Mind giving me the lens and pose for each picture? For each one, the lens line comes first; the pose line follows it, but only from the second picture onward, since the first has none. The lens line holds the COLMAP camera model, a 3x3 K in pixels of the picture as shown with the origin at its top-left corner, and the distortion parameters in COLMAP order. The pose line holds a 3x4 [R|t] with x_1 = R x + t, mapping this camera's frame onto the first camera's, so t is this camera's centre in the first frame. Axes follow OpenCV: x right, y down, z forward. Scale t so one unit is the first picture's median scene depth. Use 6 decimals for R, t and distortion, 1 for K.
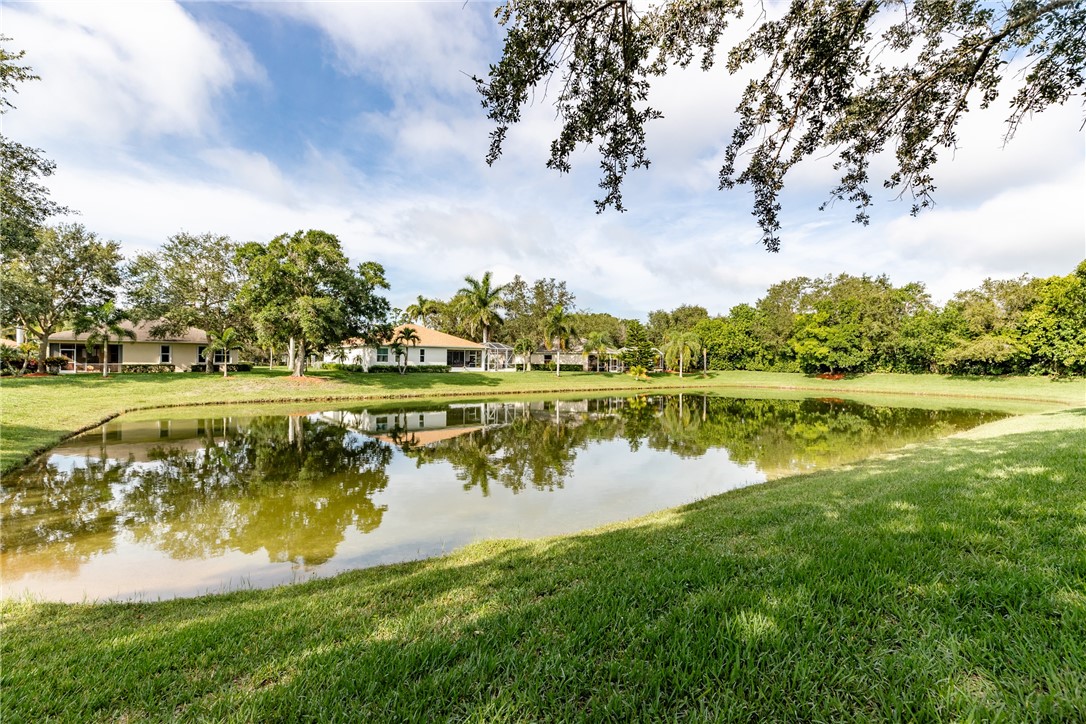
lens RADIAL K [[488.8, 0, 546.2], [0, 488.8, 364.1], [0, 0, 1]] dist [0.000319, 0.000065]
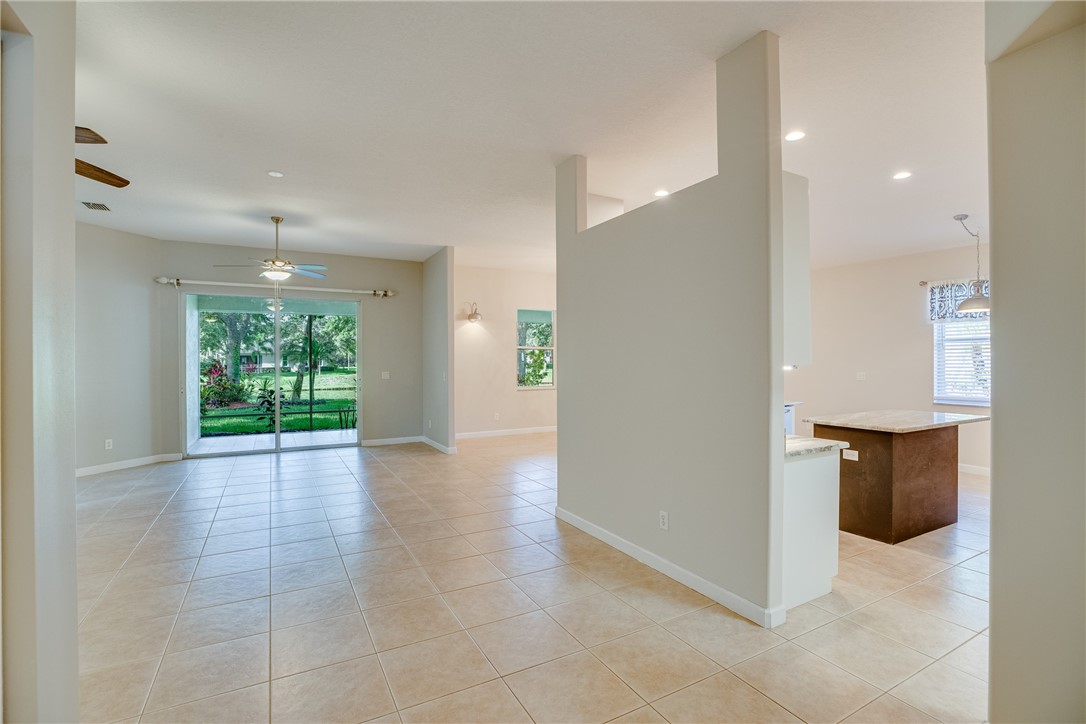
lens RADIAL K [[499.5, 0, 542.0], [0, 499.5, 360.0], [0, 0, 1]] dist [-0.044505, 0.013677]
pose [[0.987875, -0.013040, -0.154702, 0.263972], [0.012343, 0.999909, -0.005465, -0.003459], [0.154759, 0.003489, 0.987946, -0.409868]]
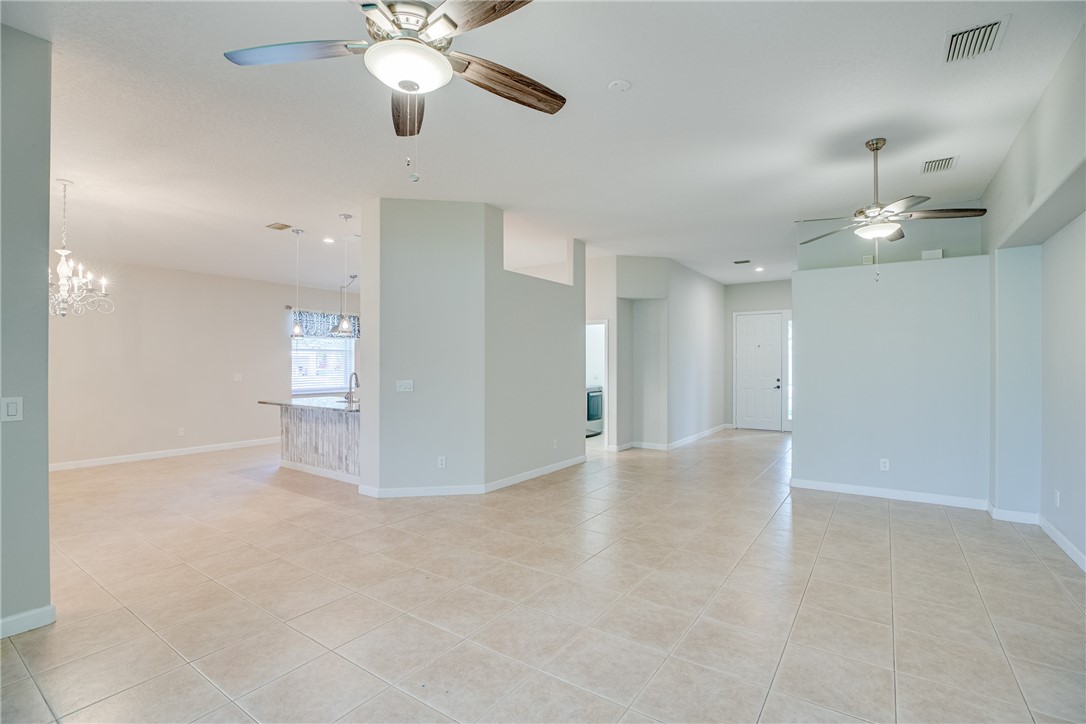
lens RADIAL K [[499.5, 0, 545.9], [0, 499.5, 360.4], [0, 0, 1]] dist [-0.044505, 0.013677]
pose [[-0.306961, -0.004765, 0.951710, 0.147936], [-0.000420, 0.999988, 0.004872, -0.004945], [-0.951722, 0.001096, -0.306960, -0.302279]]
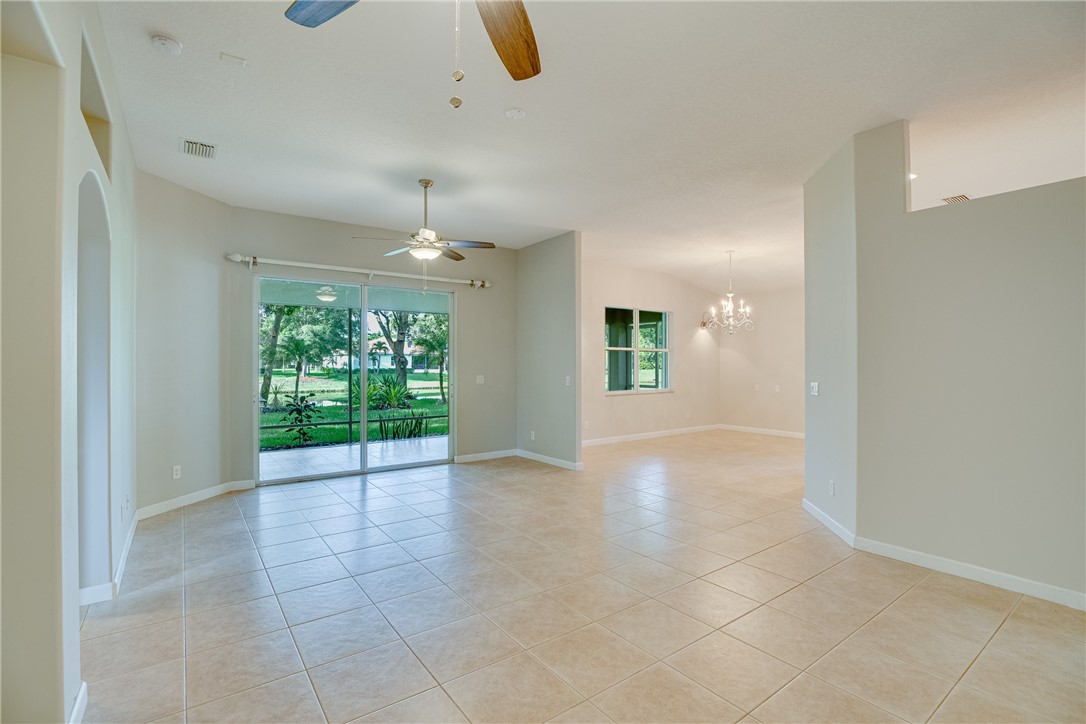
lens RADIAL K [[499.5, 0, 541.9], [0, 499.5, 364.4], [0, 0, 1]] dist [-0.044505, 0.013677]
pose [[0.999670, -0.008960, -0.024086, 0.207712], [0.008963, 0.999960, 0.000001, -0.004088], [0.024085, -0.000216, 0.999710, -0.396441]]
